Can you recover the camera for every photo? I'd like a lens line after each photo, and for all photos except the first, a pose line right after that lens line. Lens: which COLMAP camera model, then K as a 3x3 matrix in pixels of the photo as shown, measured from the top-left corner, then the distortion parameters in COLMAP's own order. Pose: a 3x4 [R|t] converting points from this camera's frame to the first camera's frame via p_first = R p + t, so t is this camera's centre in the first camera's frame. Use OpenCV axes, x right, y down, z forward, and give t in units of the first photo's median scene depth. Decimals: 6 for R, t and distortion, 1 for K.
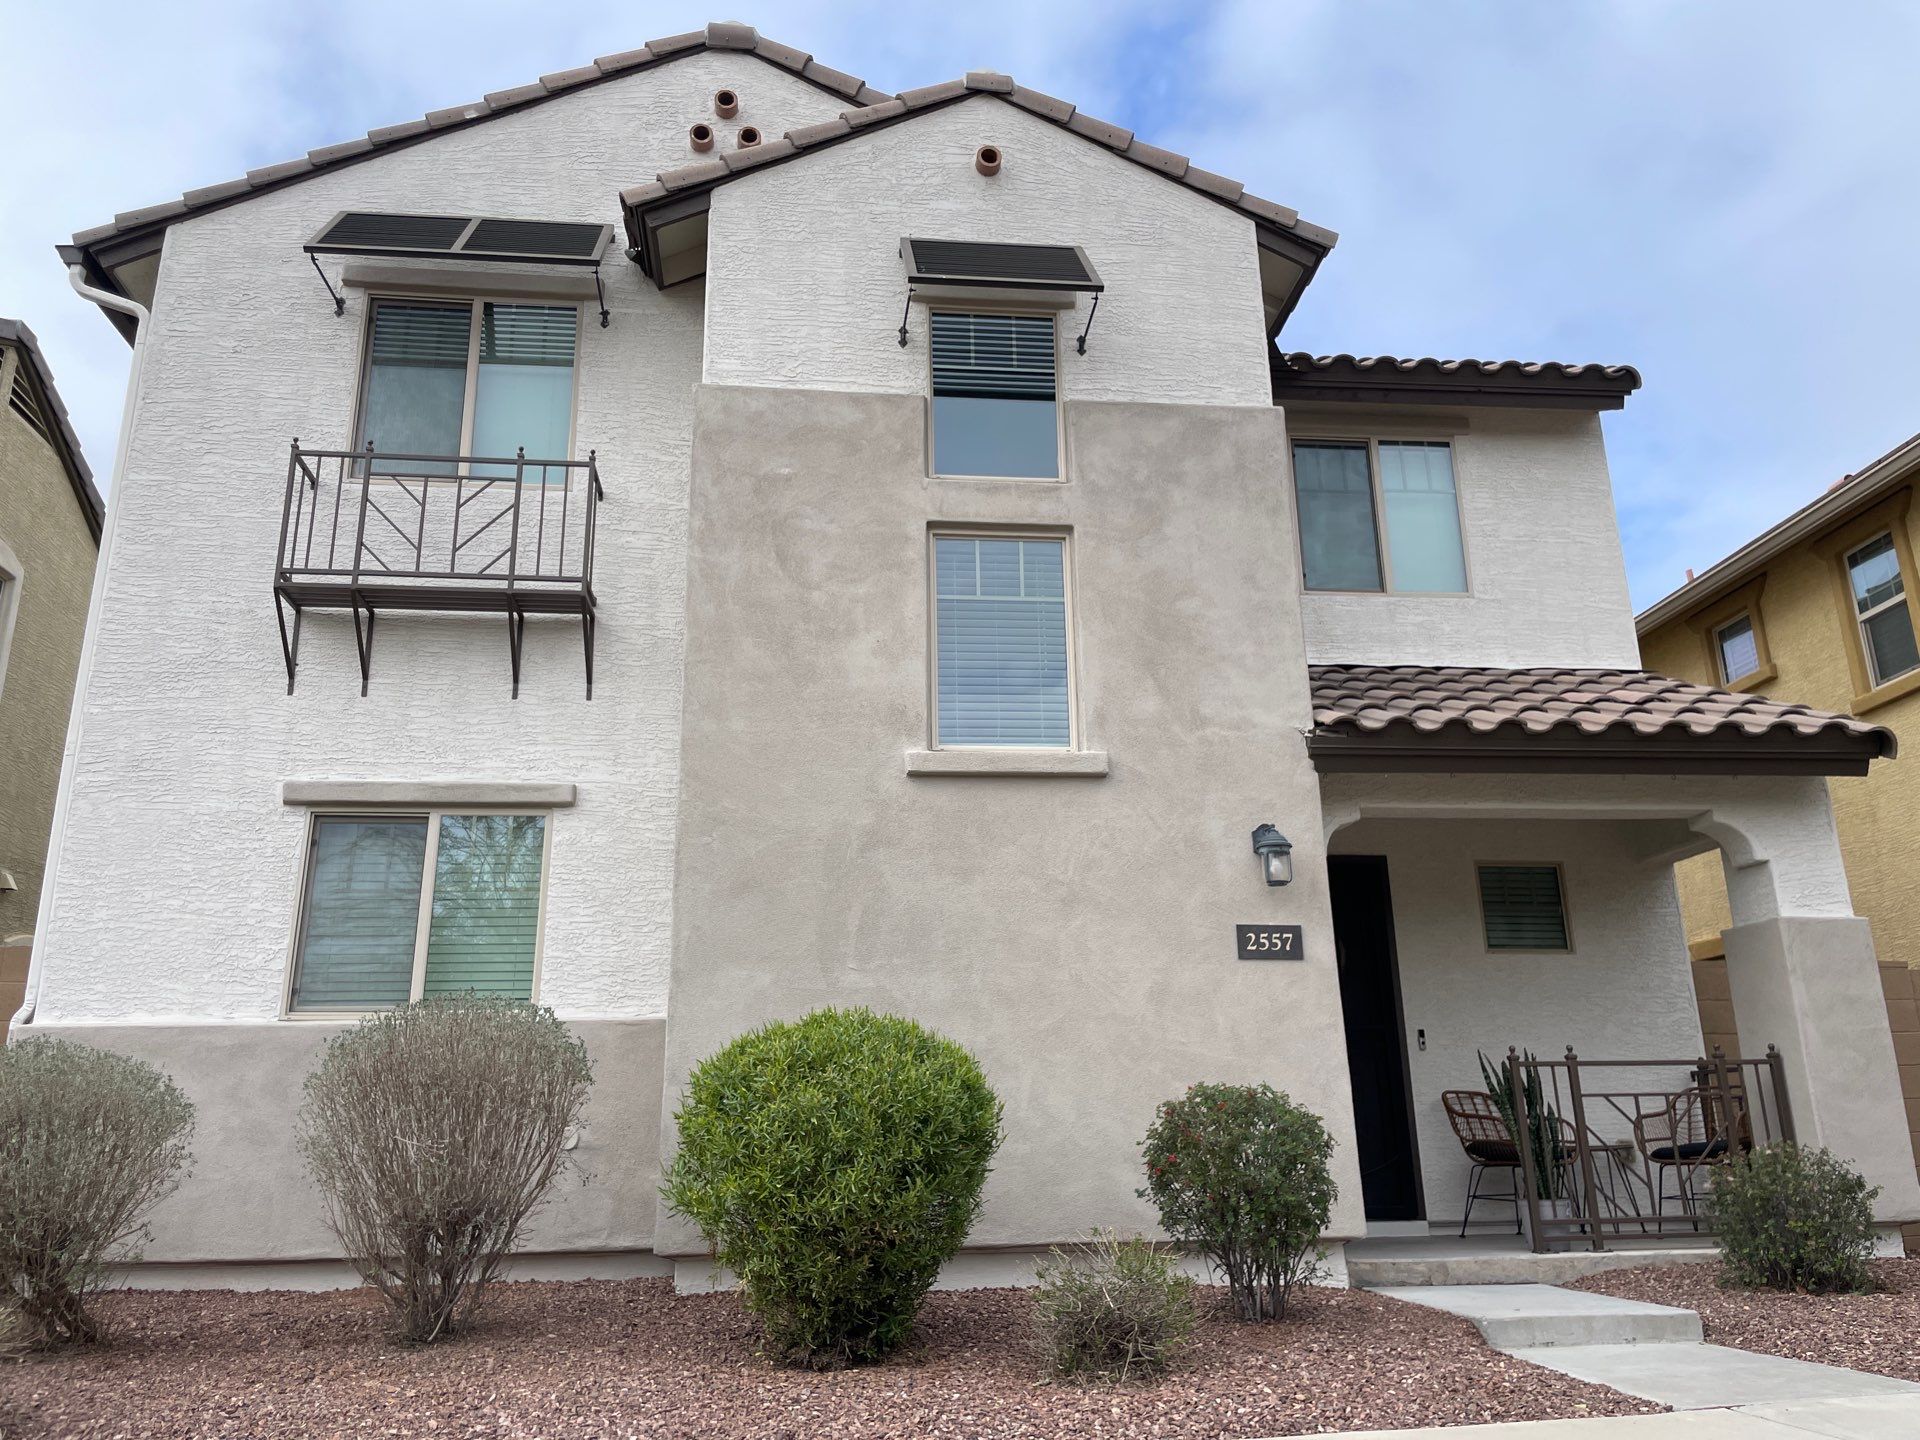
lens RADIAL K [[1429.2, 0, 960.0], [0, 1429.2, 720.0], [0, 0, 1]] dist [0.122946, -0.163737]
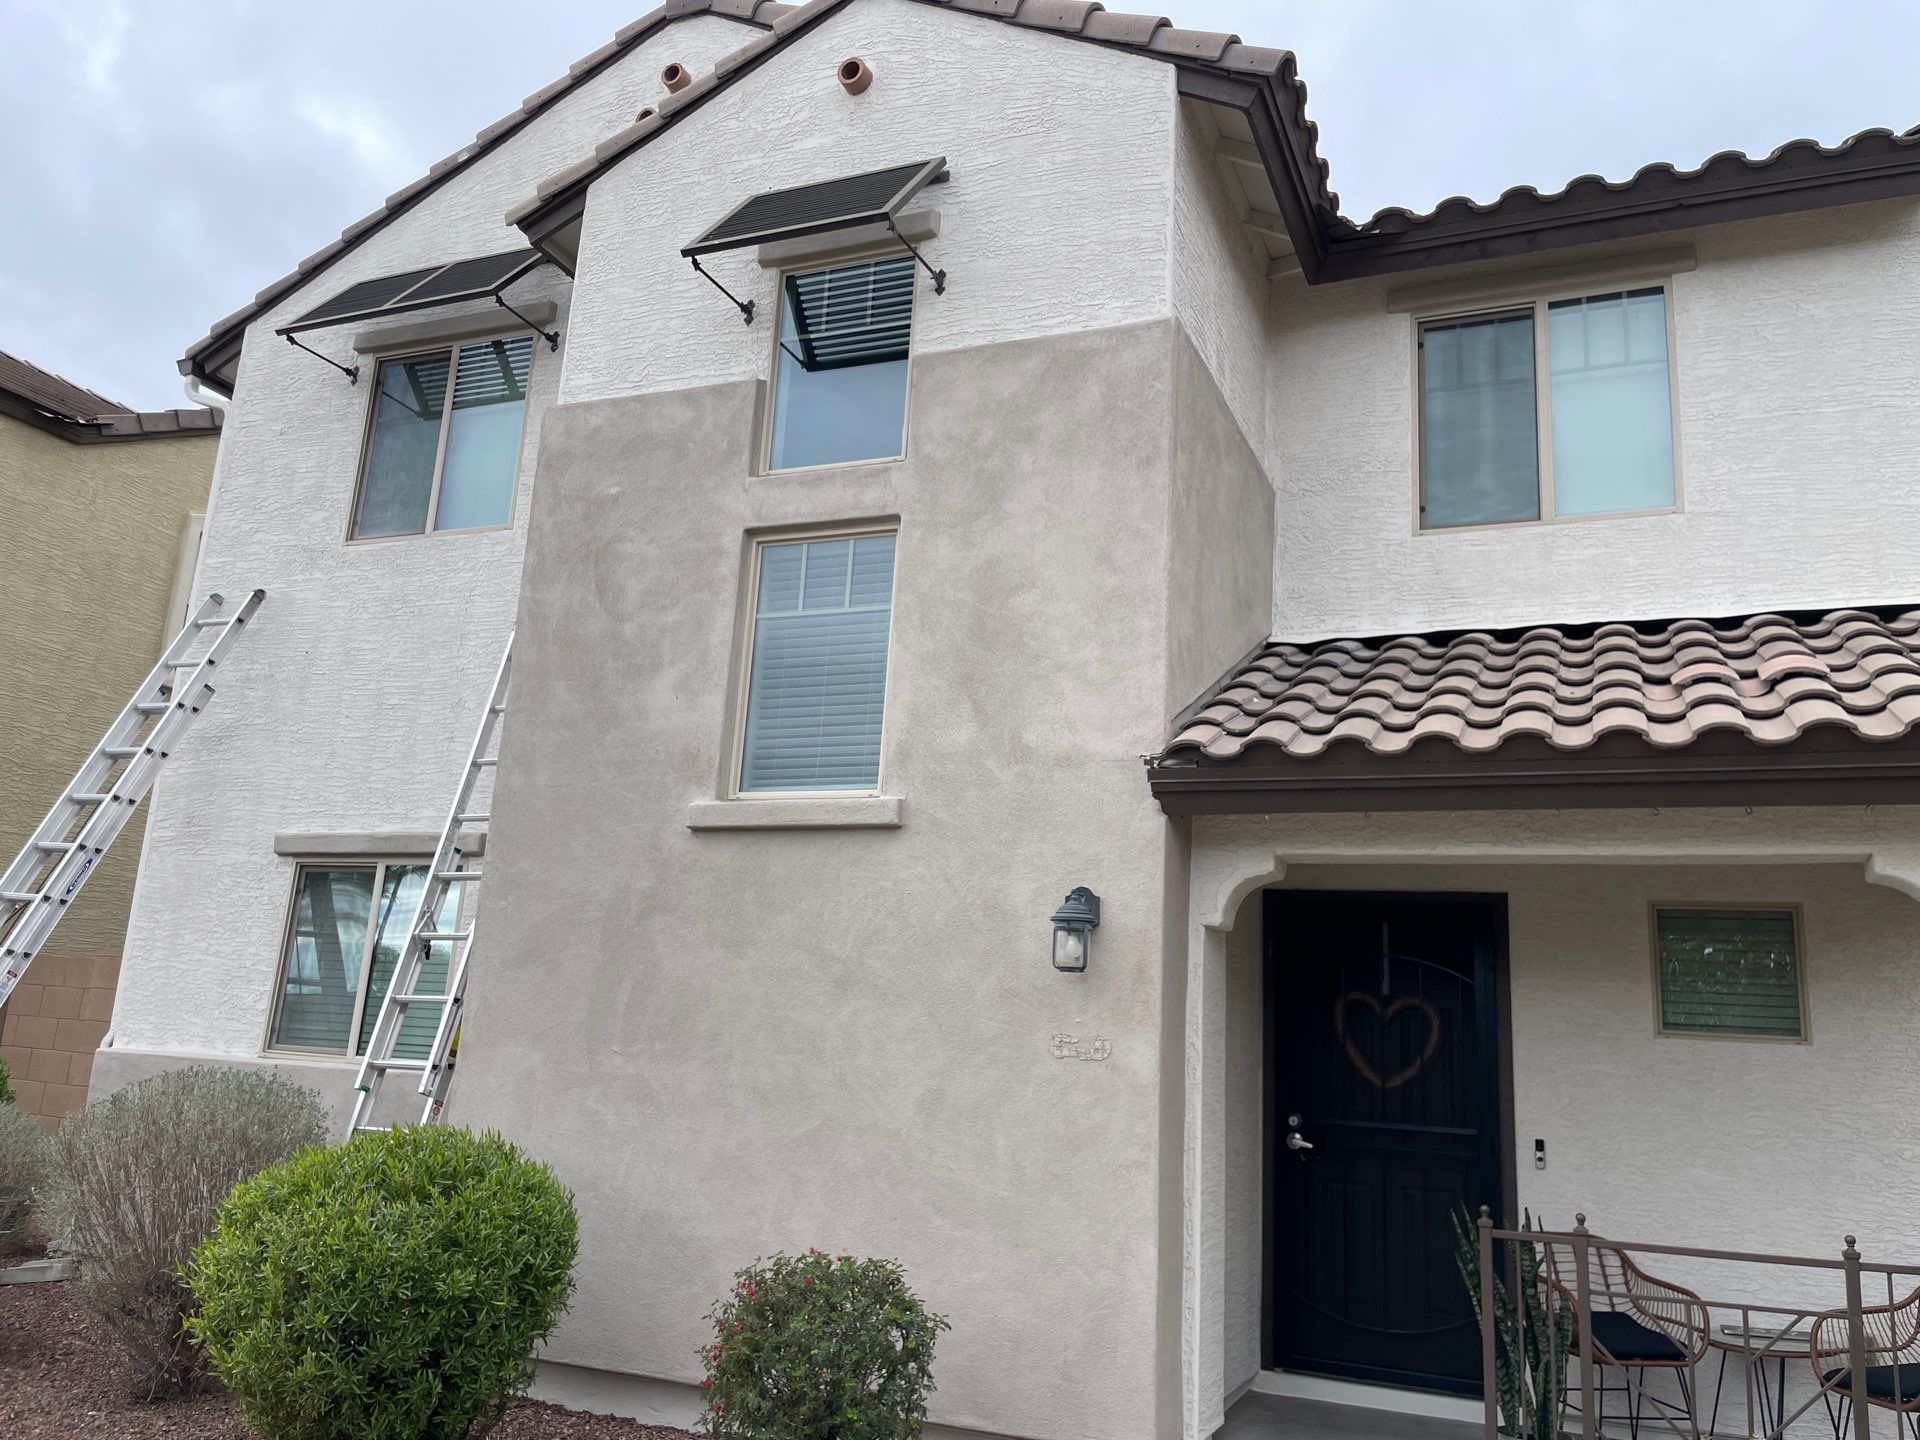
lens RADIAL K [[1426.2, 0, 962.8], [0, 1426.2, 729.4], [0, 0, 1]] dist [0.111713, -0.130195]
pose [[0.875775, -0.040703, -0.481000, 0.500691], [0.069185, 0.996735, 0.041622, -0.045034], [0.477736, -0.069729, 0.875732, 0.296366]]
